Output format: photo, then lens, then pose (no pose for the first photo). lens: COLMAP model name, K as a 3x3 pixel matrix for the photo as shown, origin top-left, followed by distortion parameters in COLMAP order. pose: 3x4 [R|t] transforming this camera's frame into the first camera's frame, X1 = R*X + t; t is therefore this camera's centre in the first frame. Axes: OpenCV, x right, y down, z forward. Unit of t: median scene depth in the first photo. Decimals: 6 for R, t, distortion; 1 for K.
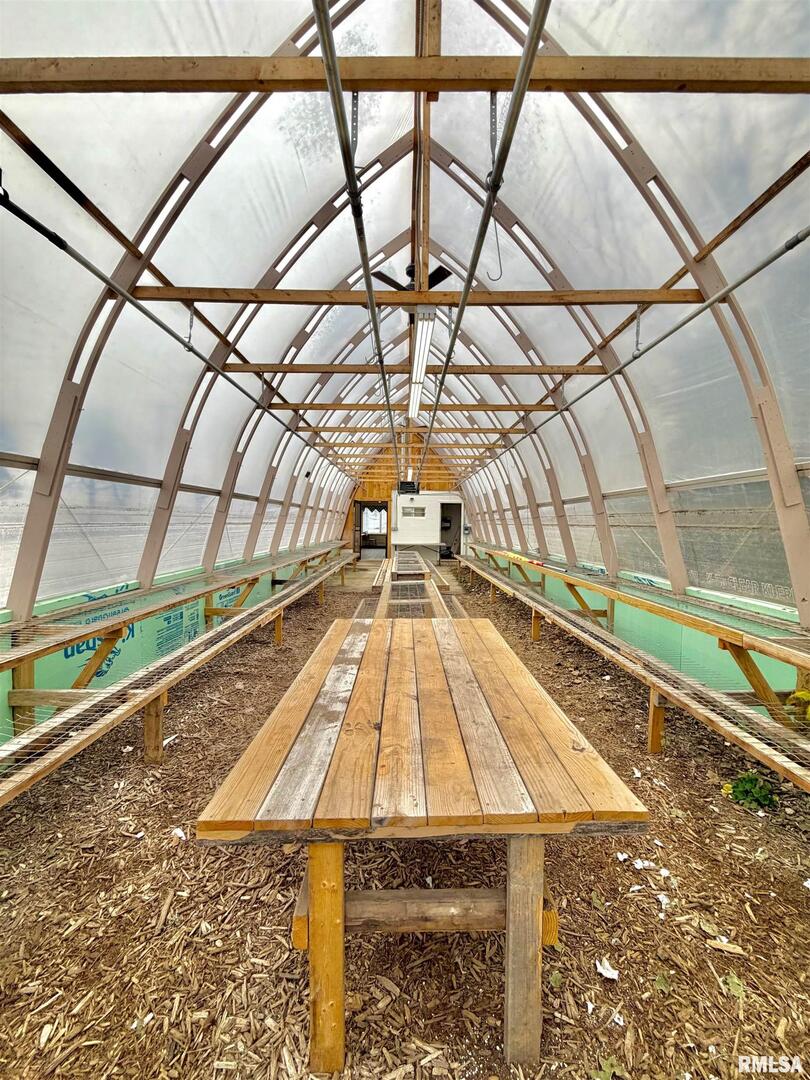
lens RADIAL K [[429.6, 0, 402.4], [0, 429.6, 537.2], [0, 0, 1]] dist [-0.000833, 0.000217]
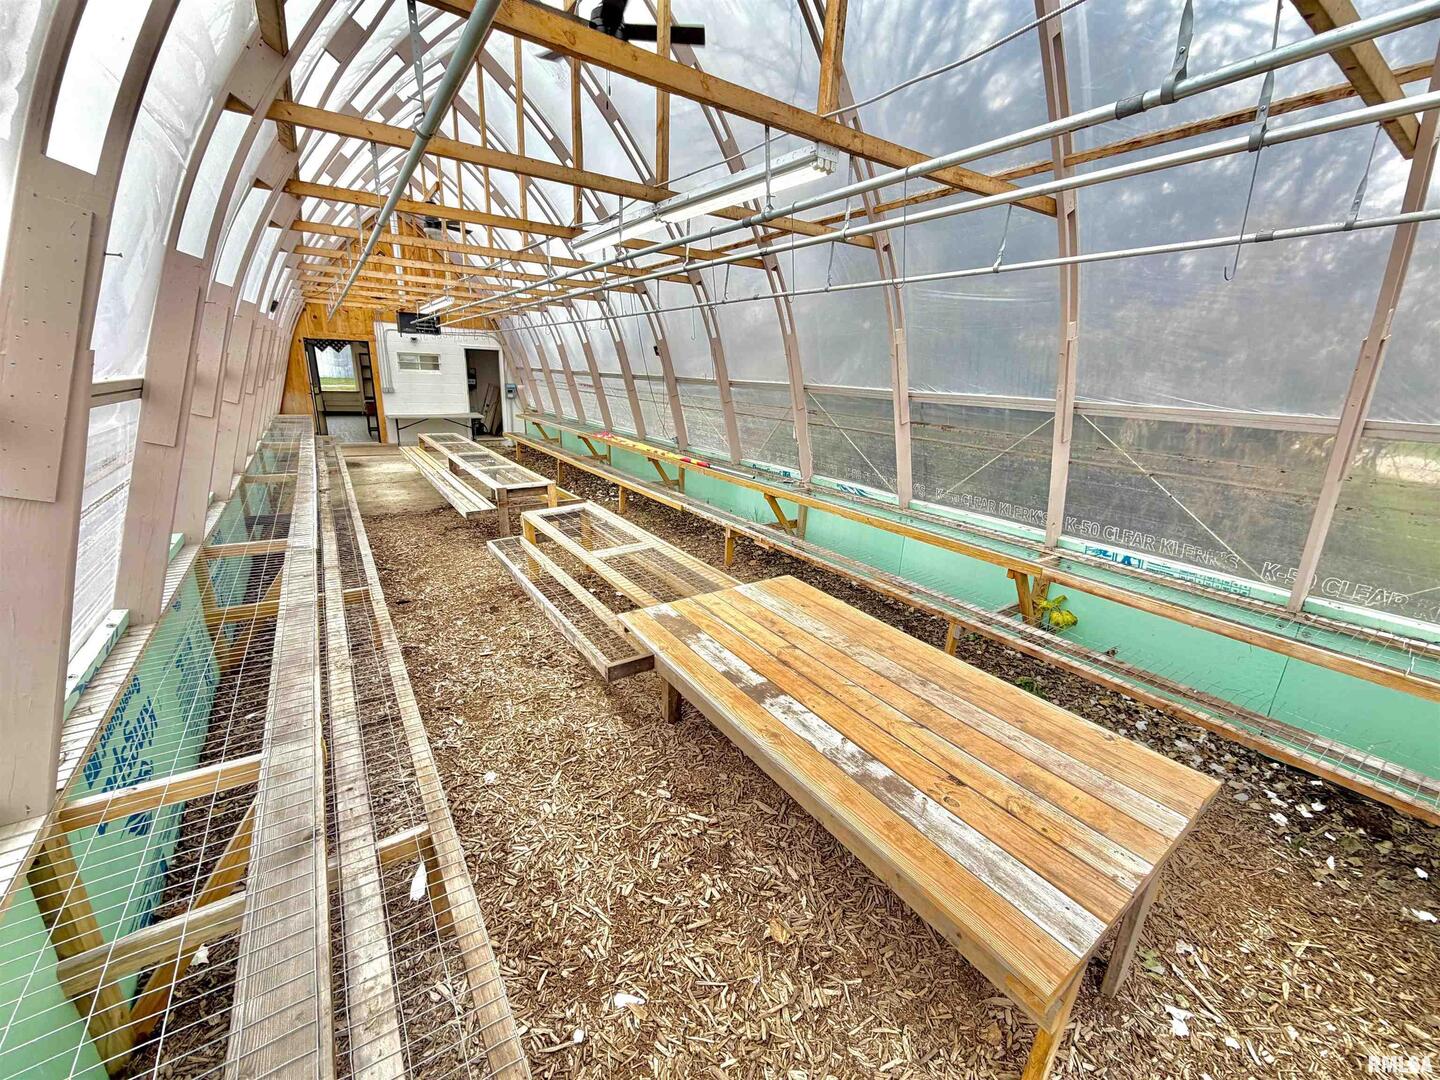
lens RADIAL K [[572.8, 0, 720.0], [0, 572.8, 541.6], [0, 0, 1]] dist [-0.000833, 0.000217]
pose [[0.826460, -0.140931, 0.545071, -0.567448], [-0.010649, 0.964076, 0.265413, -0.182766], [-0.562895, -0.225157, 0.795270, 0.256019]]
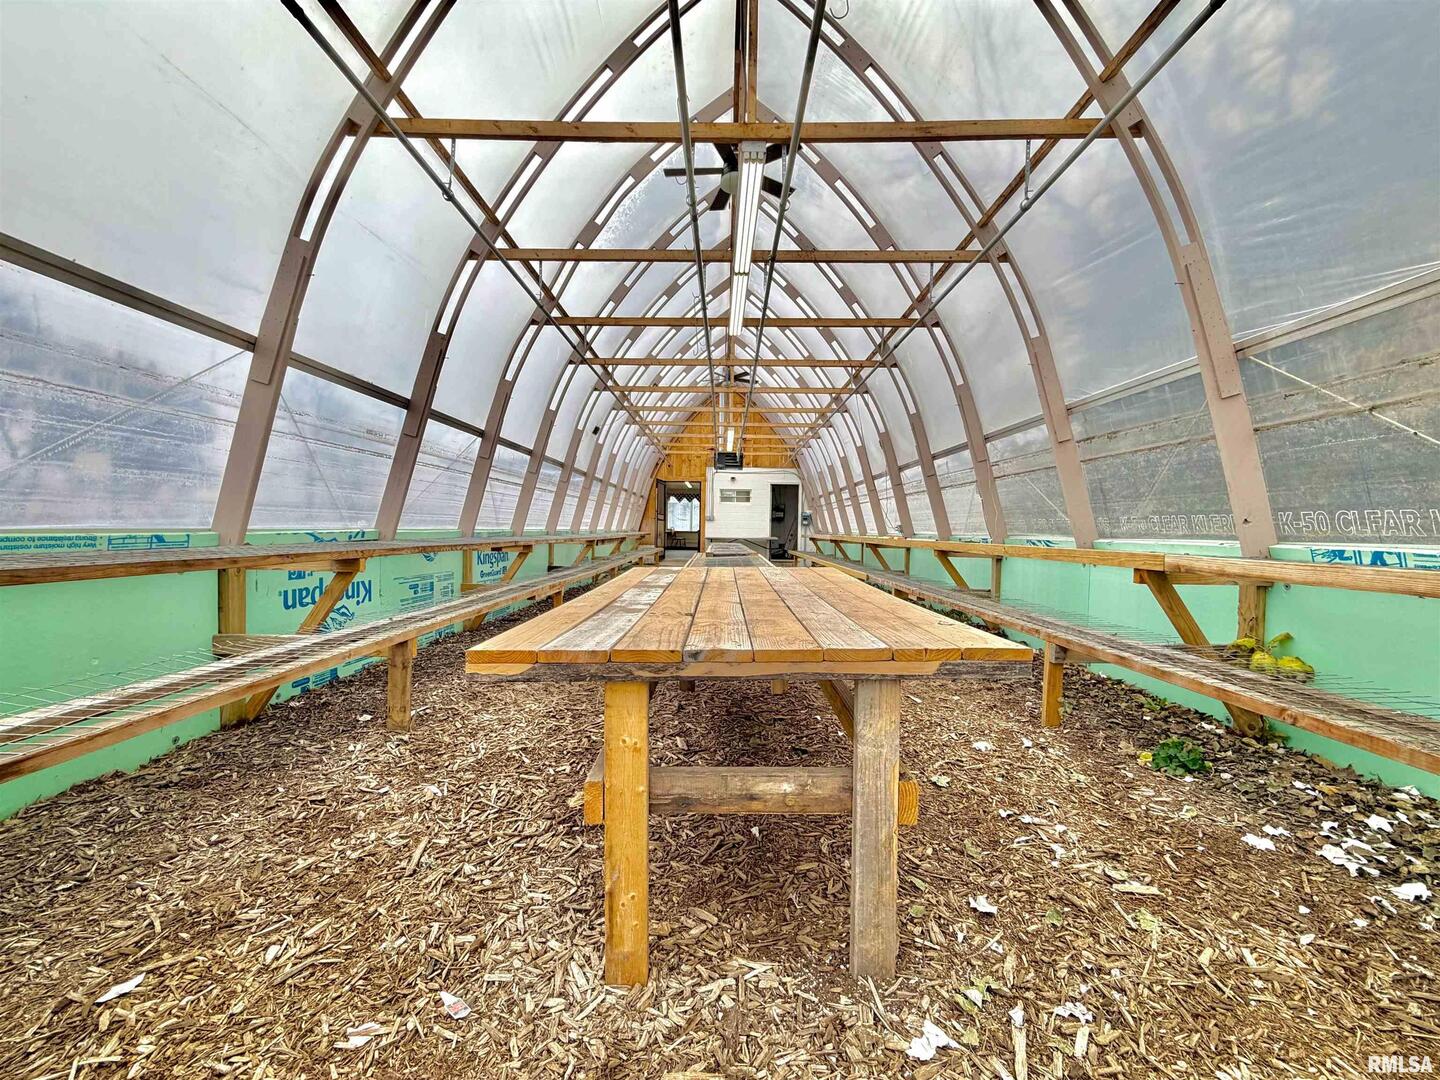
lens RADIAL K [[572.8, 0, 714.8], [0, 572.8, 541.6], [0, 0, 1]] dist [-0.000833, 0.000217]
pose [[0.999952, 0.003545, -0.009170, -0.002079], [-0.003641, 0.999938, -0.010526, 0.178335], [0.009132, 0.010559, 0.999903, -0.026237]]
